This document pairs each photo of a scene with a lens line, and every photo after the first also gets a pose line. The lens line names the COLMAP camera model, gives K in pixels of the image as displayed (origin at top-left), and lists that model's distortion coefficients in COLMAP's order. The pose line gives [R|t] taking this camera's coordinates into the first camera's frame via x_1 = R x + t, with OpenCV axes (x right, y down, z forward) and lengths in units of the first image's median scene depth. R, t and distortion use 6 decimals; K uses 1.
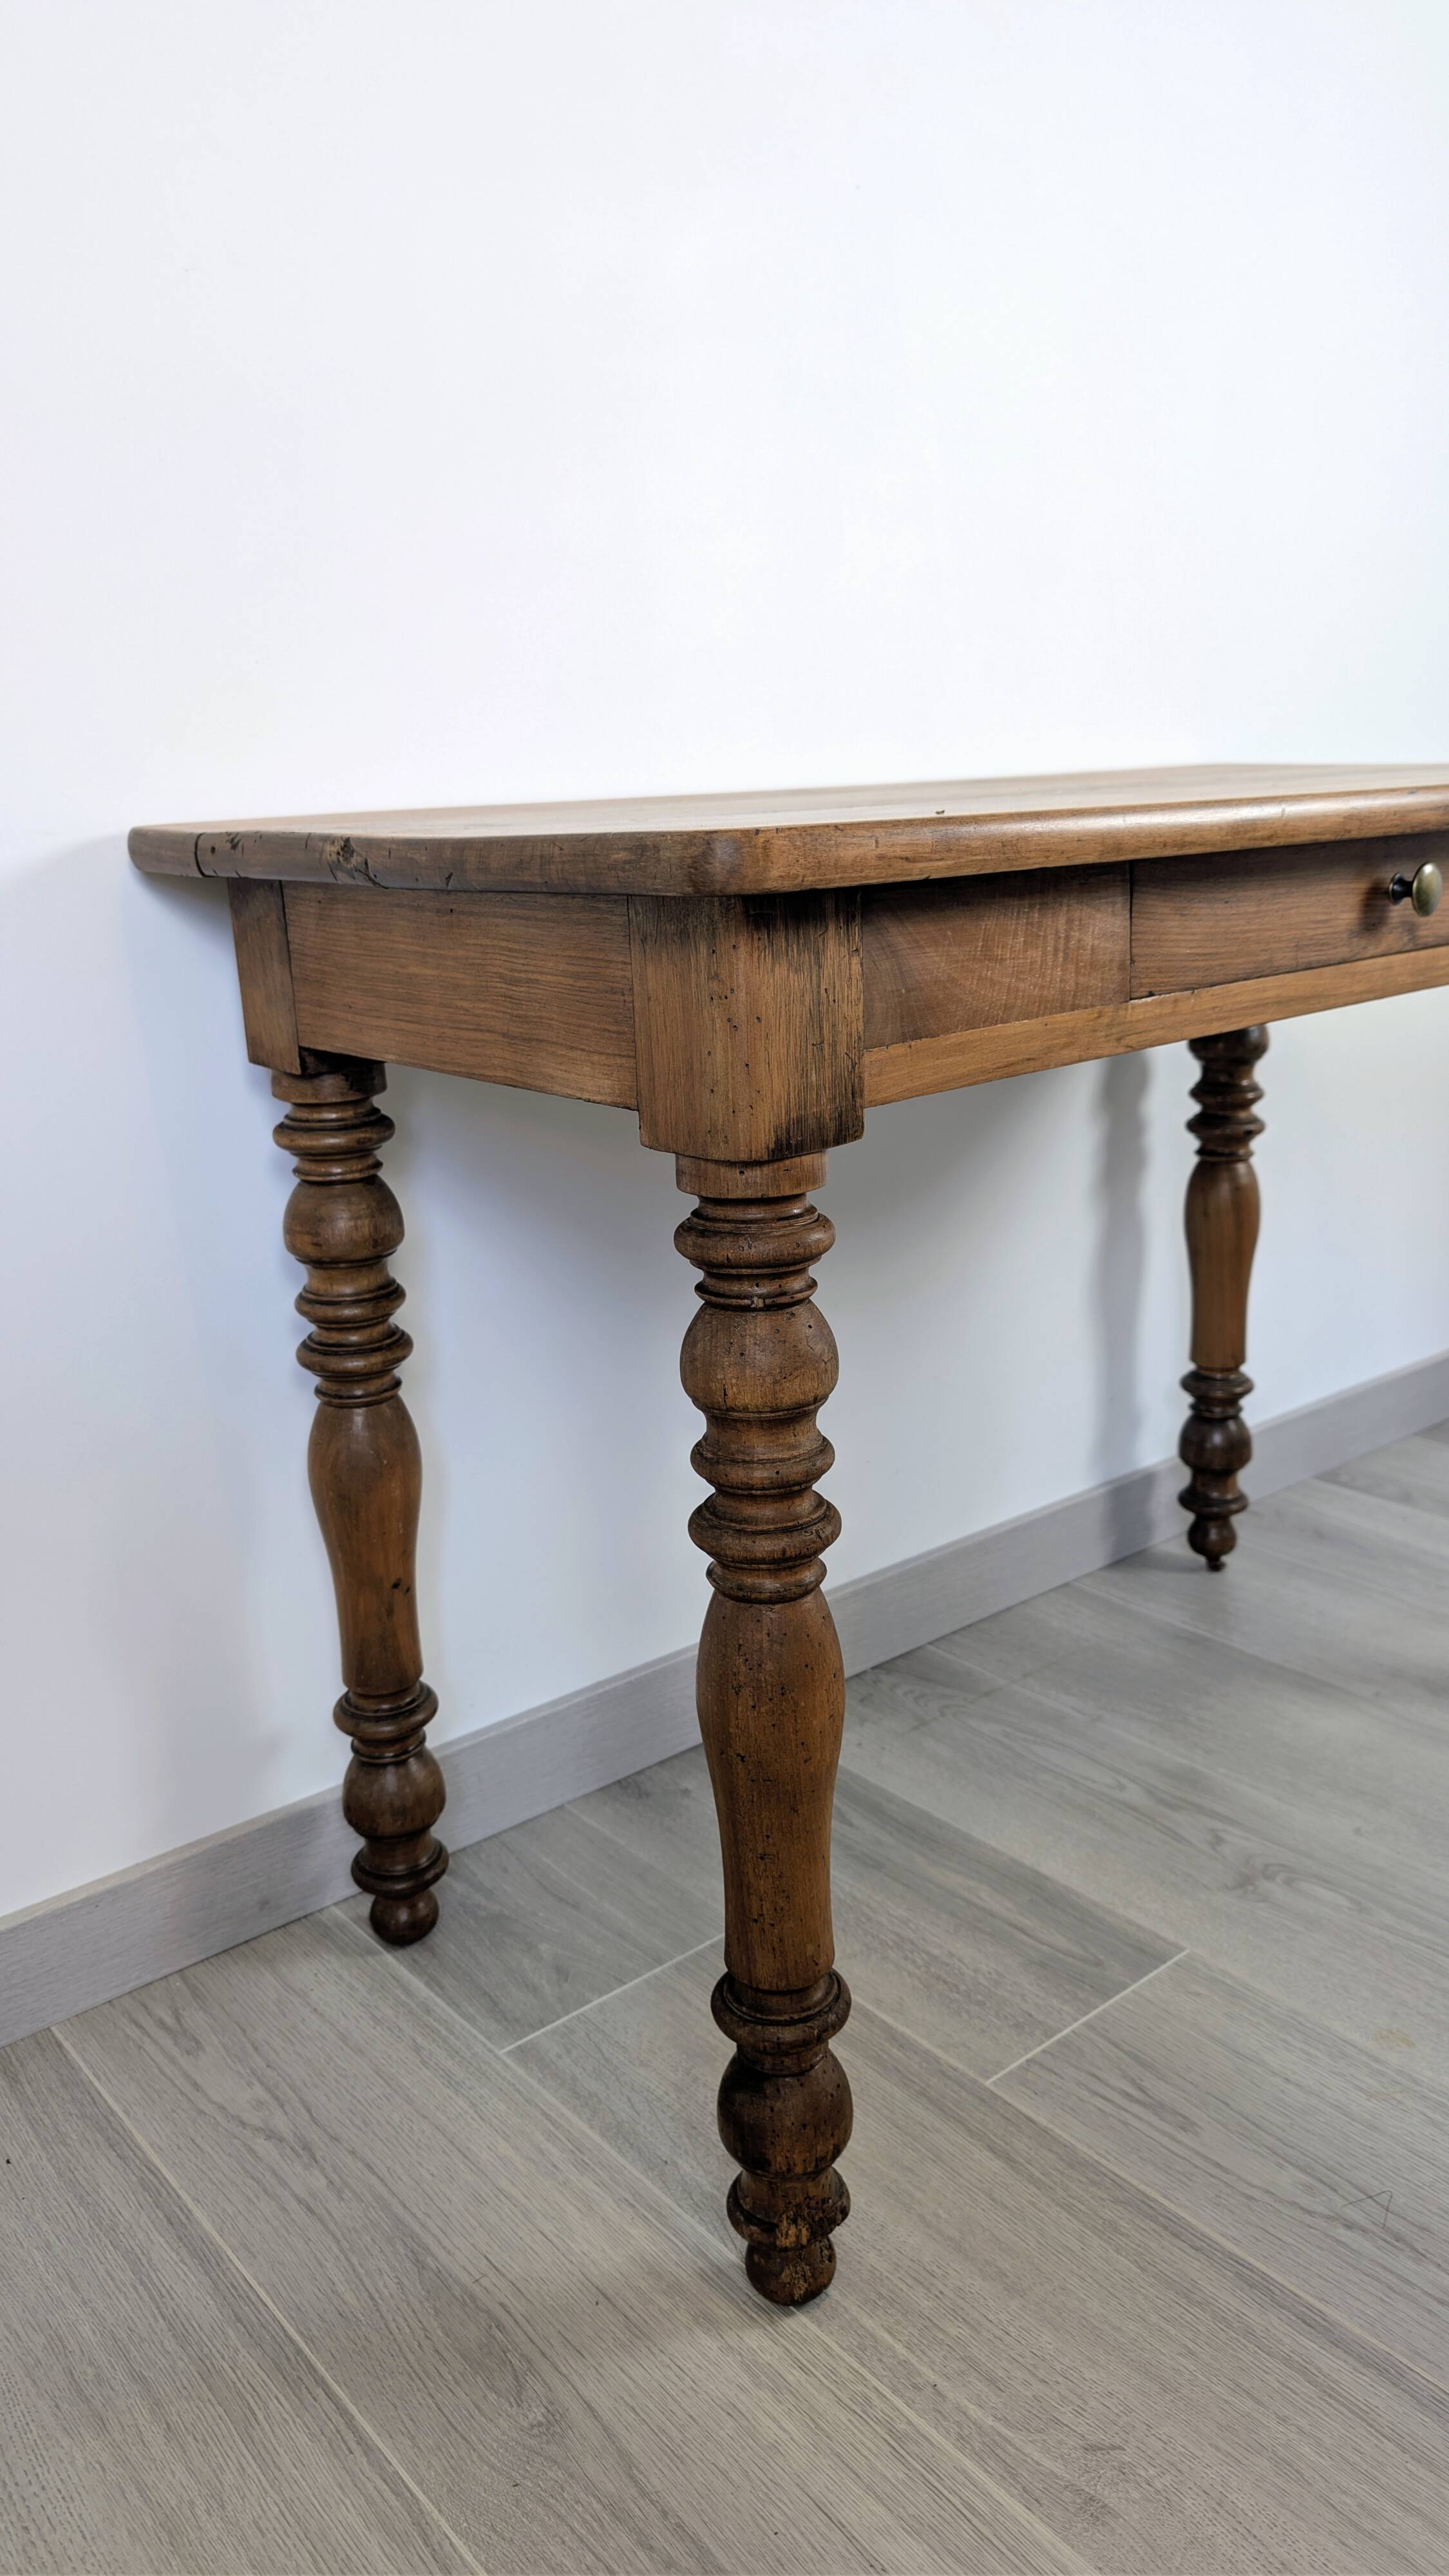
lens RADIAL K [[1900.1, 0, 729.4], [0, 1900.1, 1318.0], [0, 0, 1]] dist [0.037503, 0.001411]
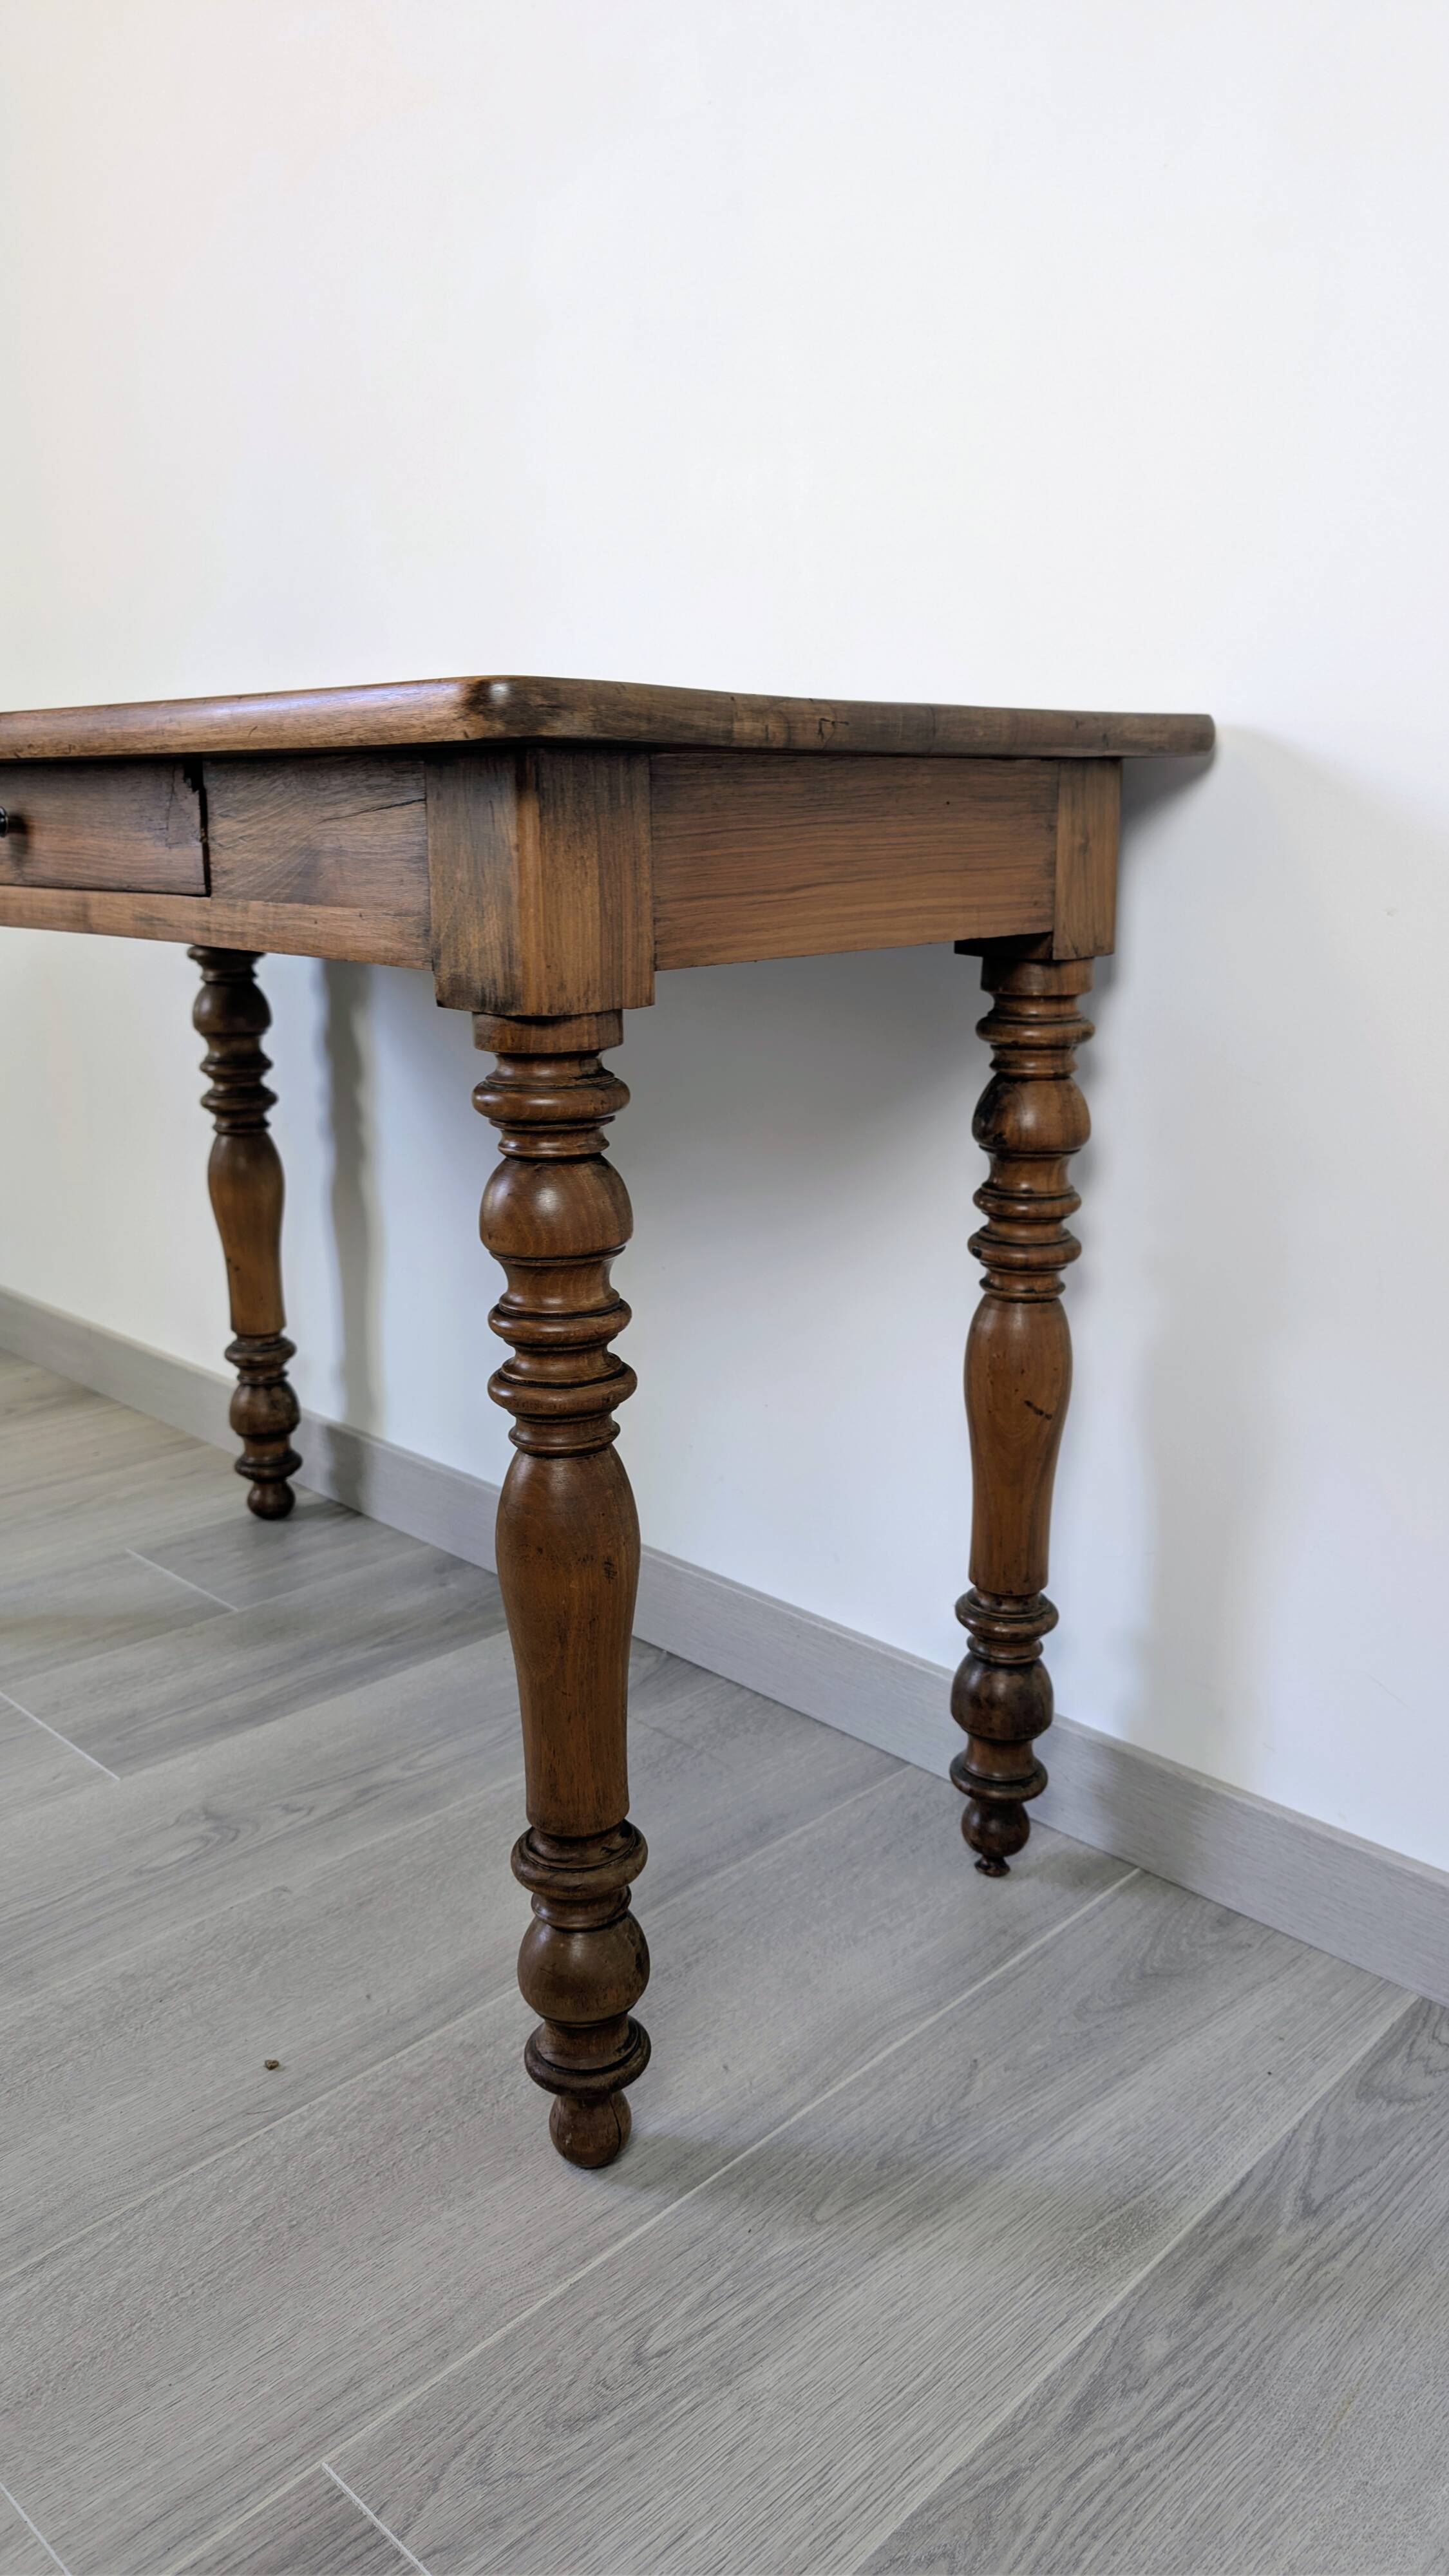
lens RADIAL K [[1820.8, 0, 724.5], [0, 1820.8, 1288.0], [0, 0, 1]] dist [0.063737, -0.095876]
pose [[0.100728, 0.279745, -0.954776, 1.255051], [-0.290947, 0.925988, 0.240616, -0.304134], [0.951422, 0.253553, 0.174664, 1.110322]]
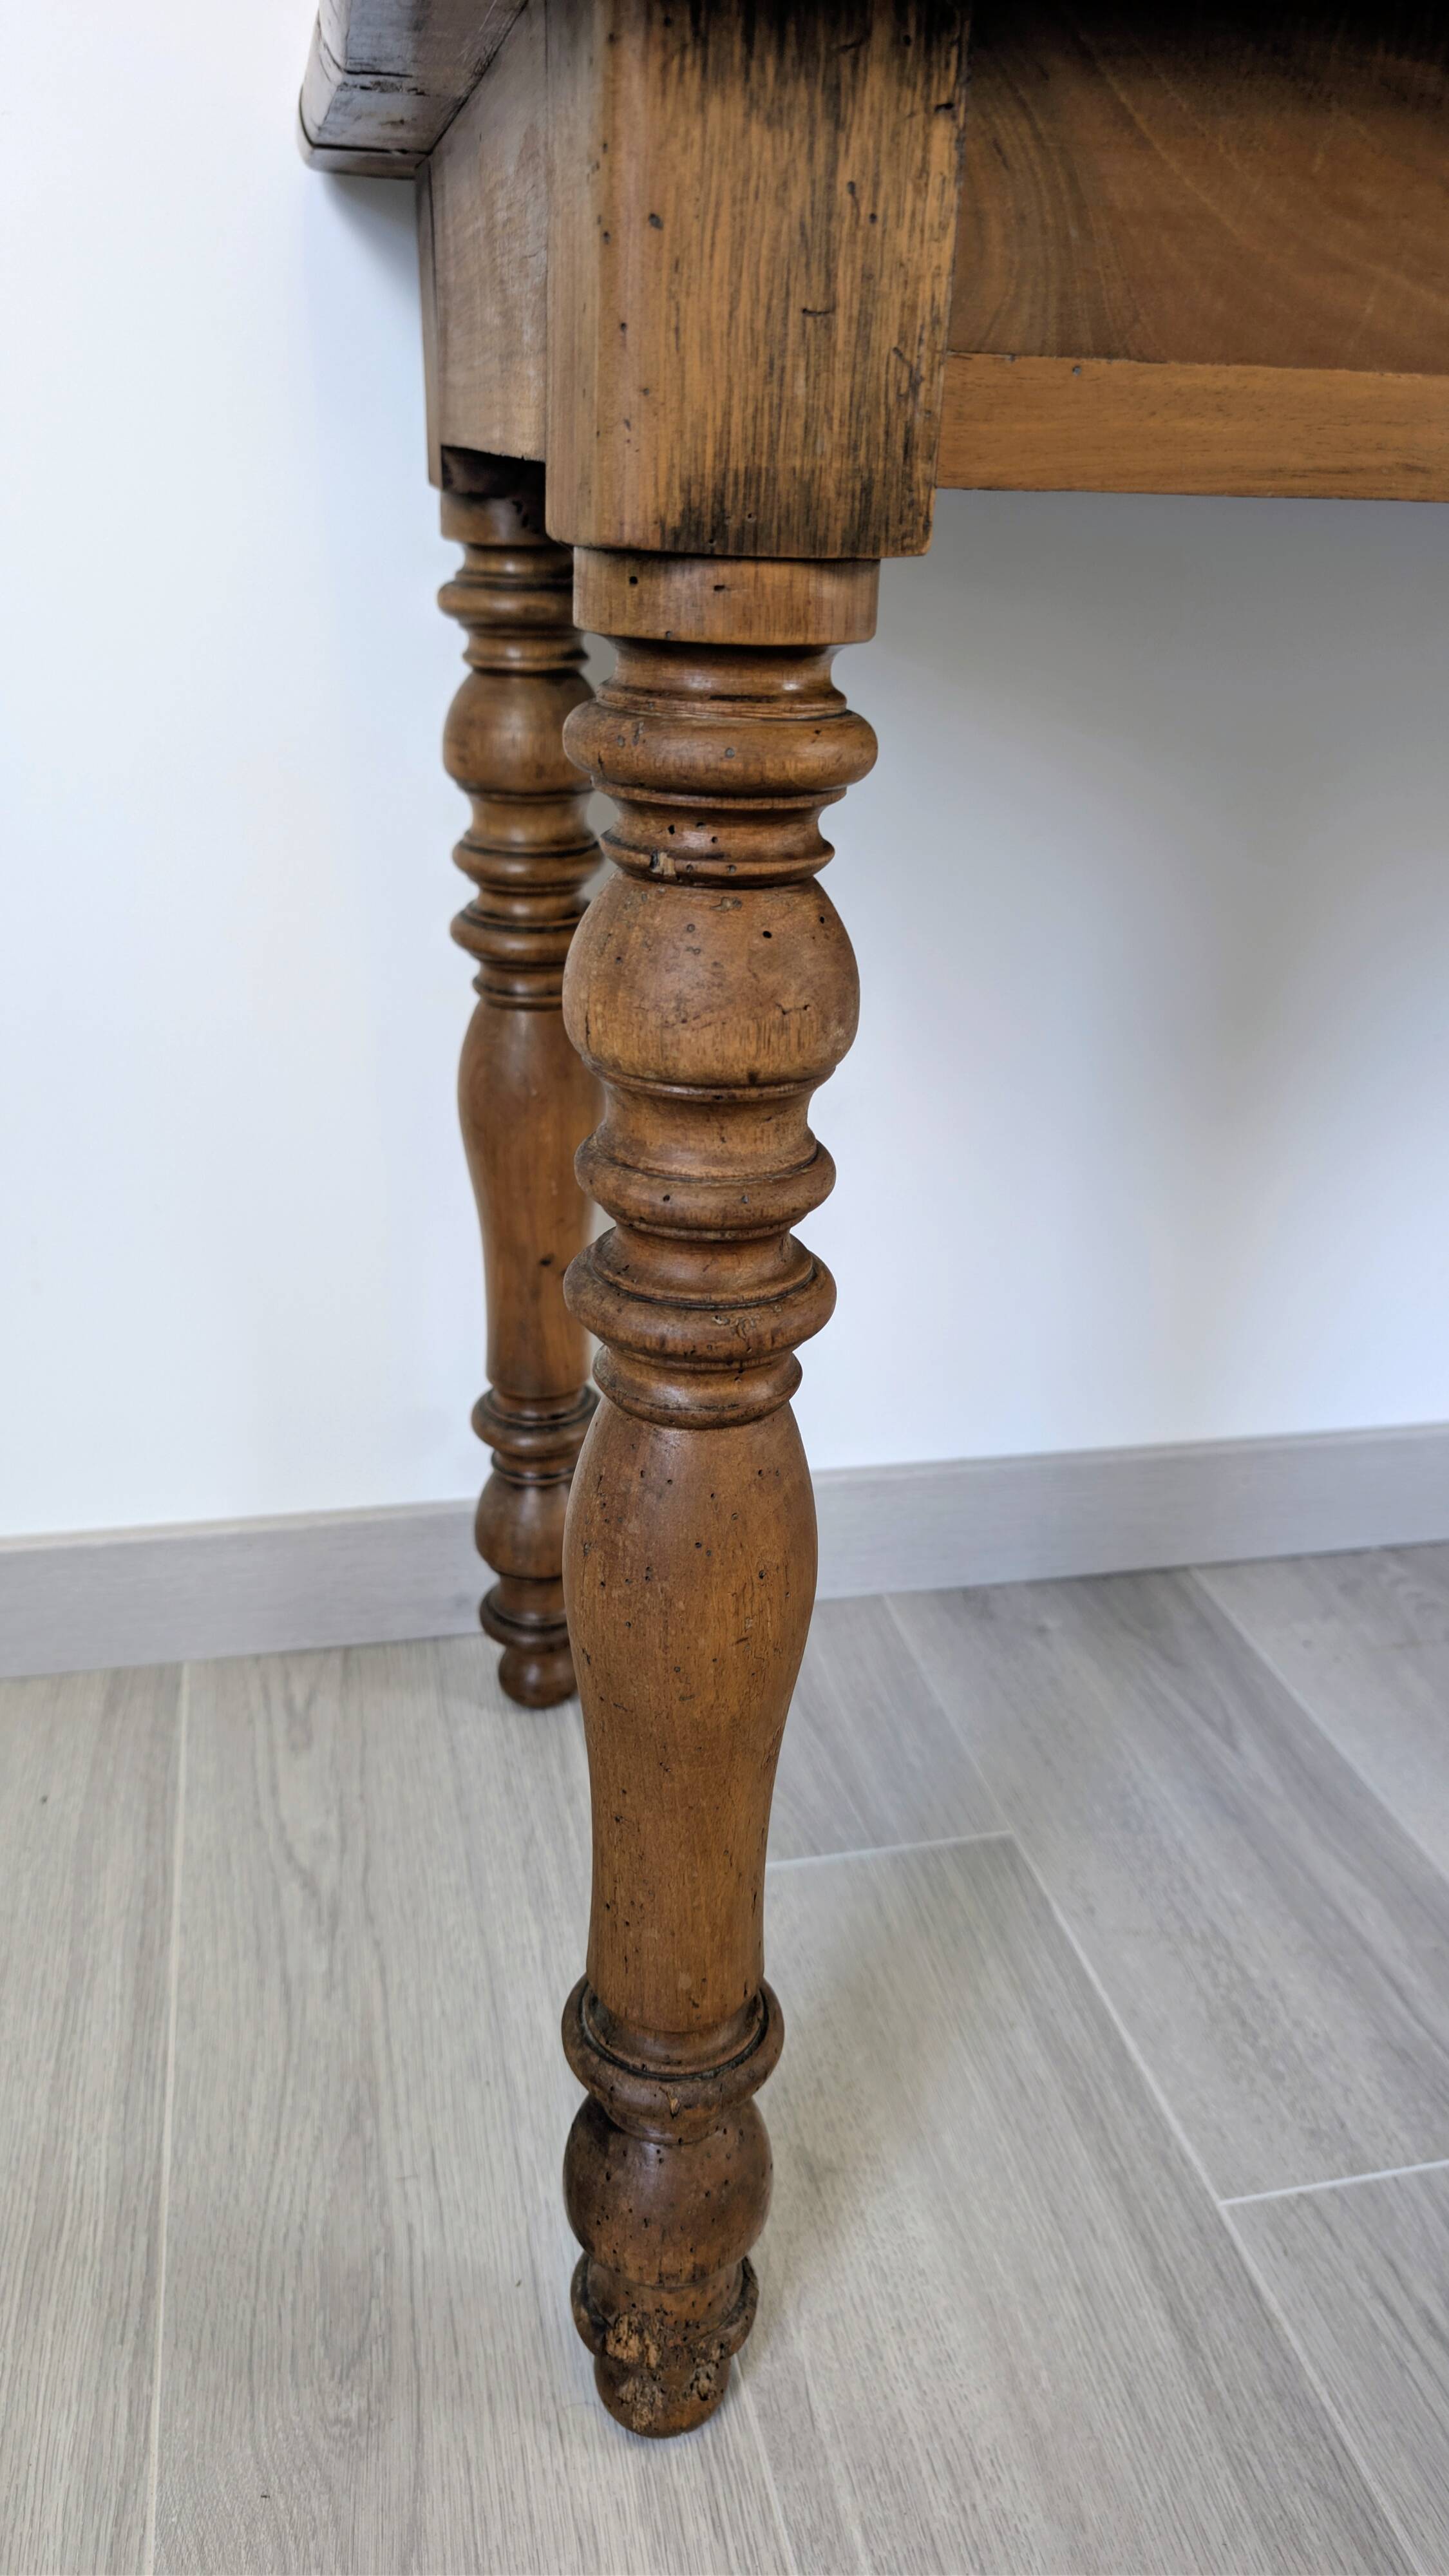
lens RADIAL K [[1885.6, 0, 739.4], [0, 1885.6, 1229.9], [0, 0, 1]] dist [0.007271, 0.000454]
pose [[0.888827, 0.232516, -0.394870, 0.172585], [-0.188276, 0.970913, 0.147918, 0.005925], [0.417777, -0.057129, 0.906752, 0.366509]]
